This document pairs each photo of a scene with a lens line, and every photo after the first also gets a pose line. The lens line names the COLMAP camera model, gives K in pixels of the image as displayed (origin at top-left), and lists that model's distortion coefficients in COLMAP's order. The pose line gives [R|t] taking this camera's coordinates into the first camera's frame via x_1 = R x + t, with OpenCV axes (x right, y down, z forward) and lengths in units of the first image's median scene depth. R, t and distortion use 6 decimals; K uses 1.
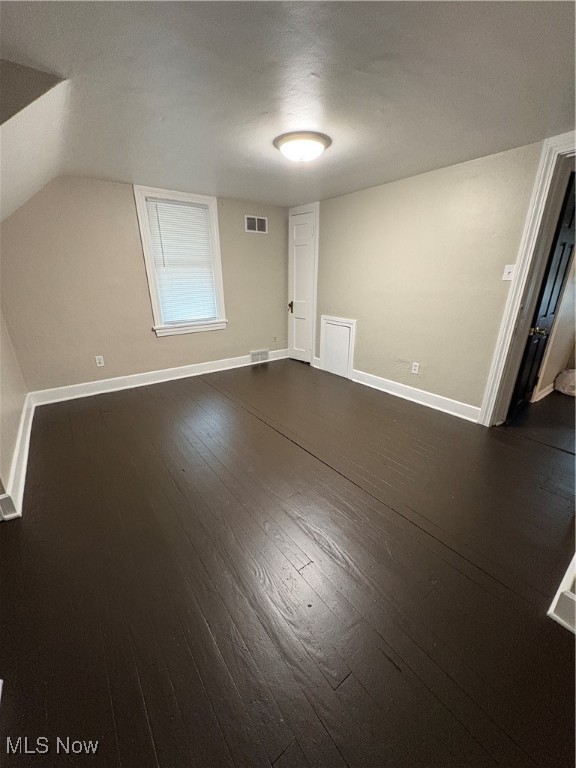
lens RADIAL K [[305.8, 0, 285.8], [0, 305.8, 380.0], [0, 0, 1]] dist [0.001371, -0.000186]
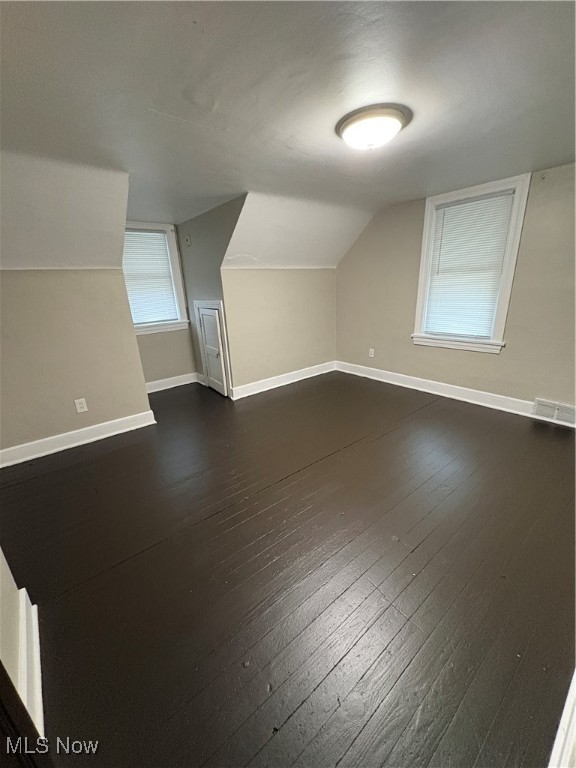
lens RADIAL K [[305.8, 0, 283.7], [0, 305.8, 386.2], [0, 0, 1]] dist [0.001371, -0.000186]
pose [[0.049747, 0.314926, -0.947812, 0.472479], [-0.287306, 0.913387, 0.288408, -0.150421], [0.956546, 0.257964, 0.135918, 0.395154]]
